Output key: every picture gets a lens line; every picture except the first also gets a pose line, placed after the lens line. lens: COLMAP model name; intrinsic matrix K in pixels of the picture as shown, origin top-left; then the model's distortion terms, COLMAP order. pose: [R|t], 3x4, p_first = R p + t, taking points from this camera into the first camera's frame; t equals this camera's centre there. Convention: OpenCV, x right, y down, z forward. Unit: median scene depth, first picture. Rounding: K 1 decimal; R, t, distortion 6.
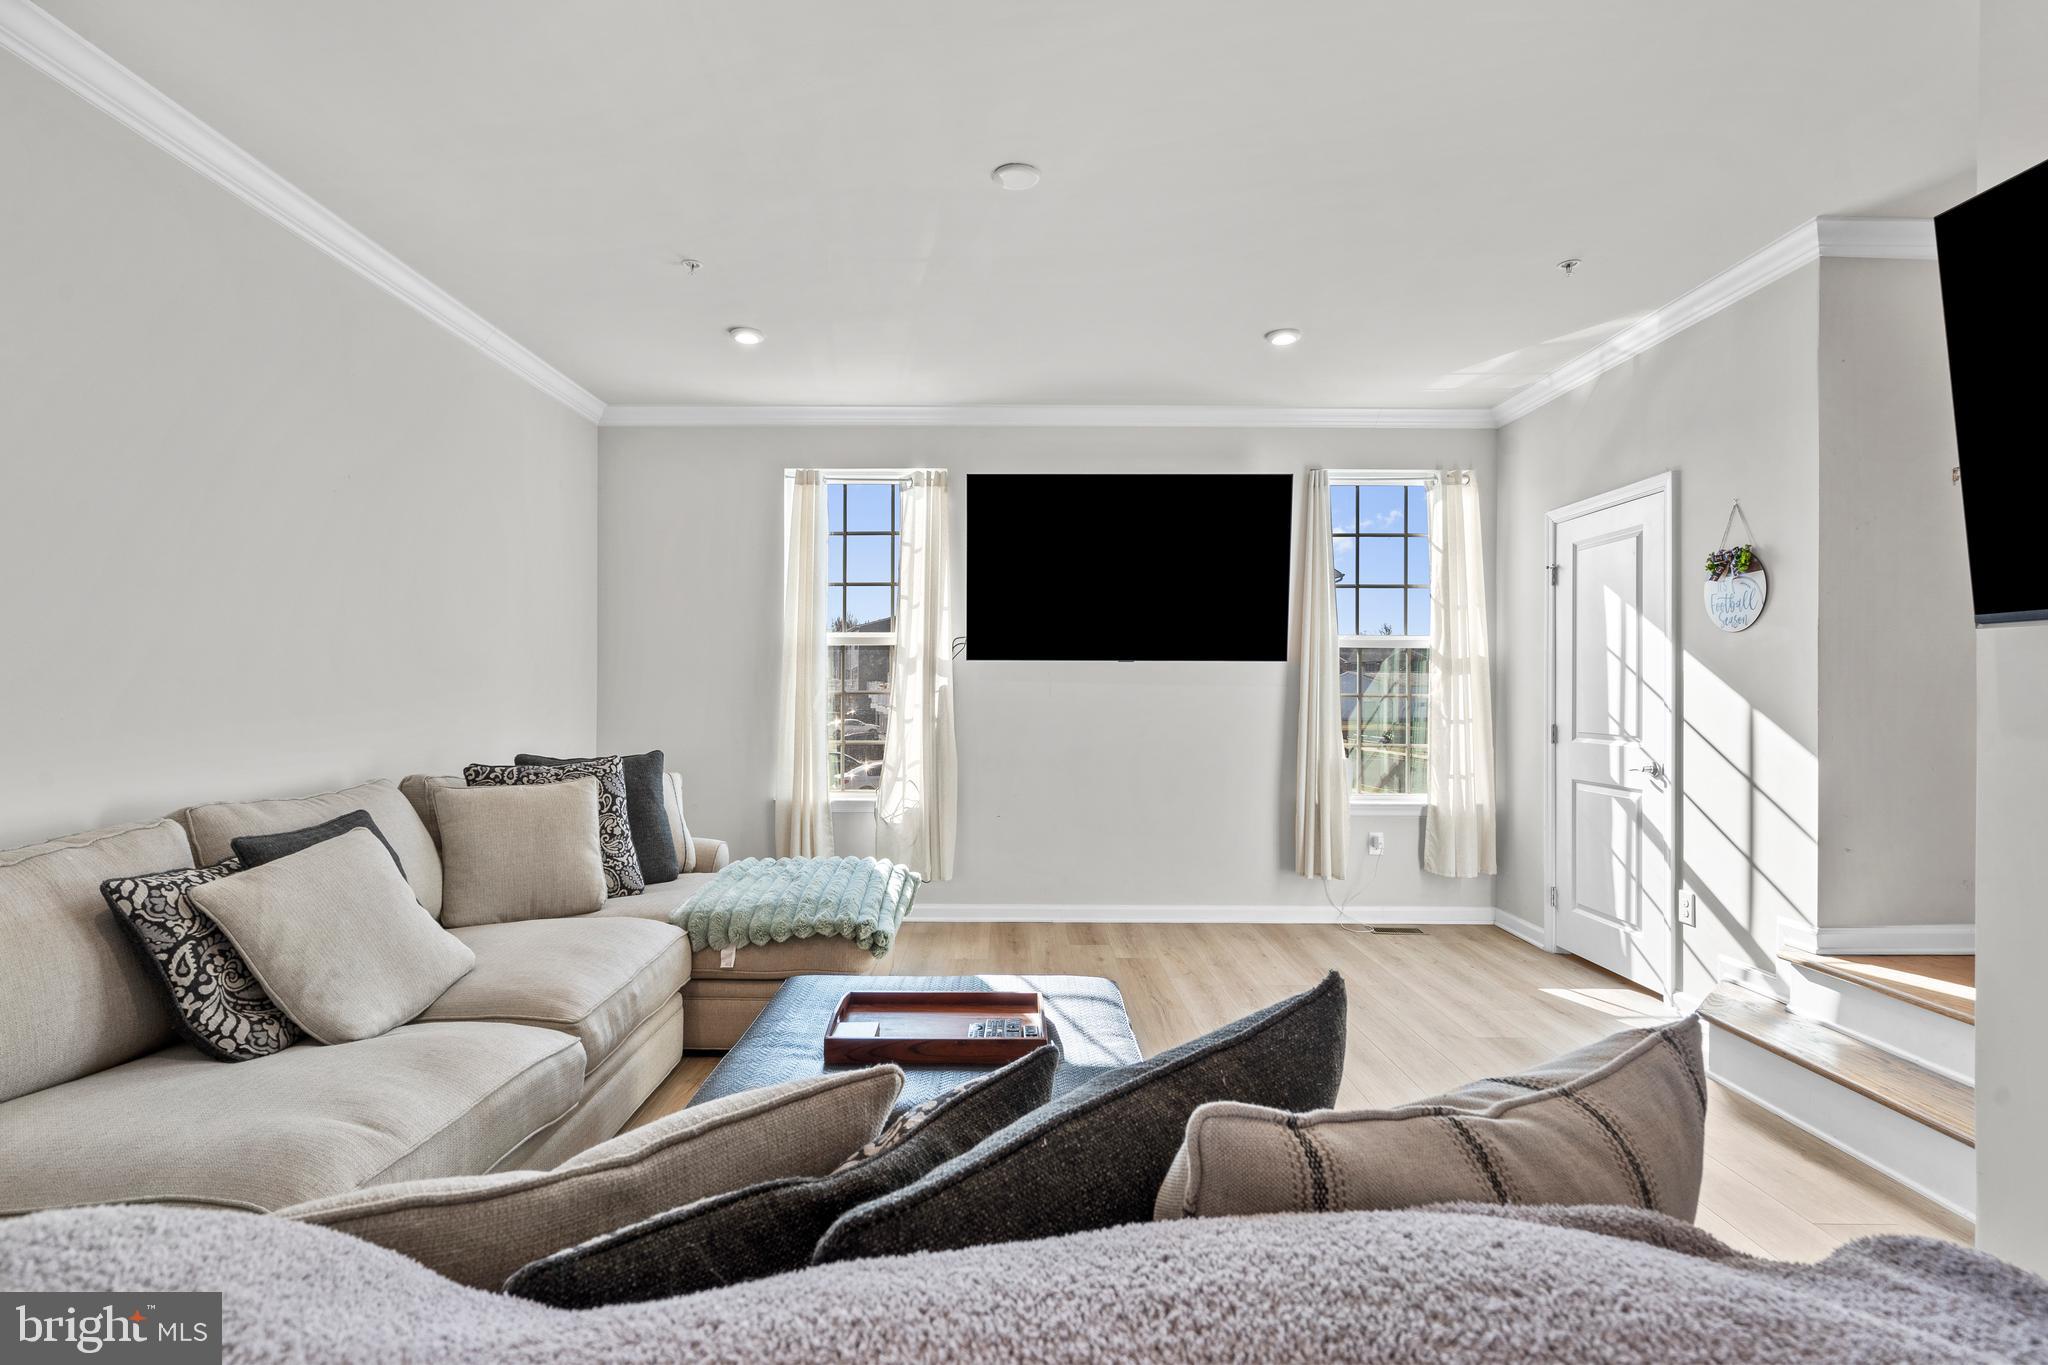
lens RADIAL K [[1009.3, 0, 1024.0], [0, 1009.3, 682.5], [0, 0, 1]] dist [-0.001591, 0.000352]
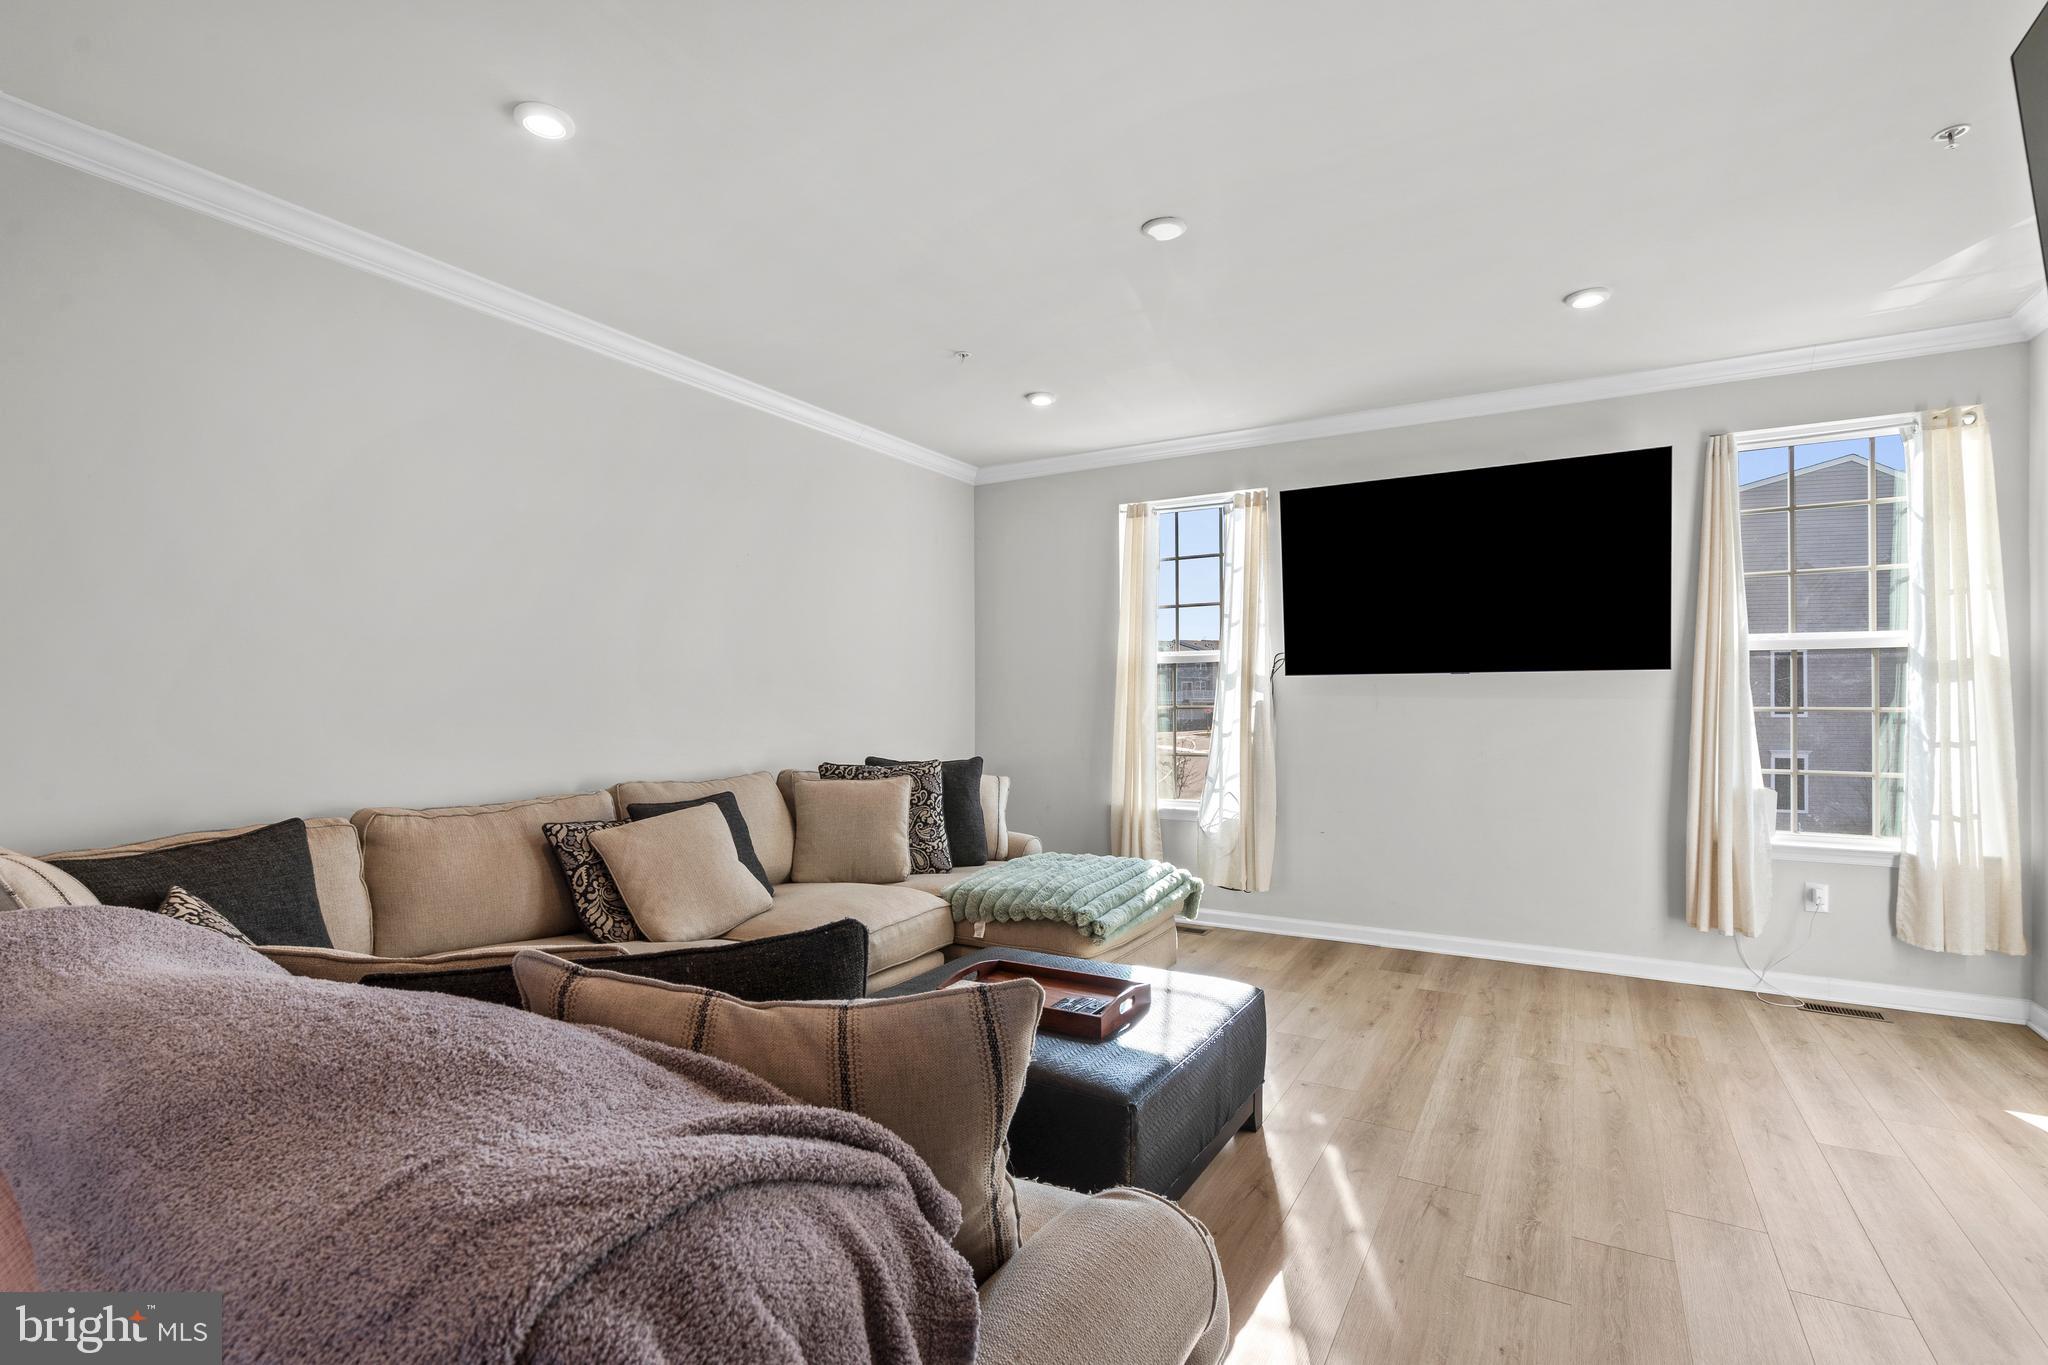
lens RADIAL K [[995.5, 0, 980.5], [0, 995.5, 696.5], [0, 0, 1]] dist [-0.003466, 0.000096]
pose [[0.850603, -0.008699, -0.525737, 0.260391], [0.007773, 0.999962, -0.003970, 0.000672], [0.525751, -0.000709, 0.850638, -0.003698]]
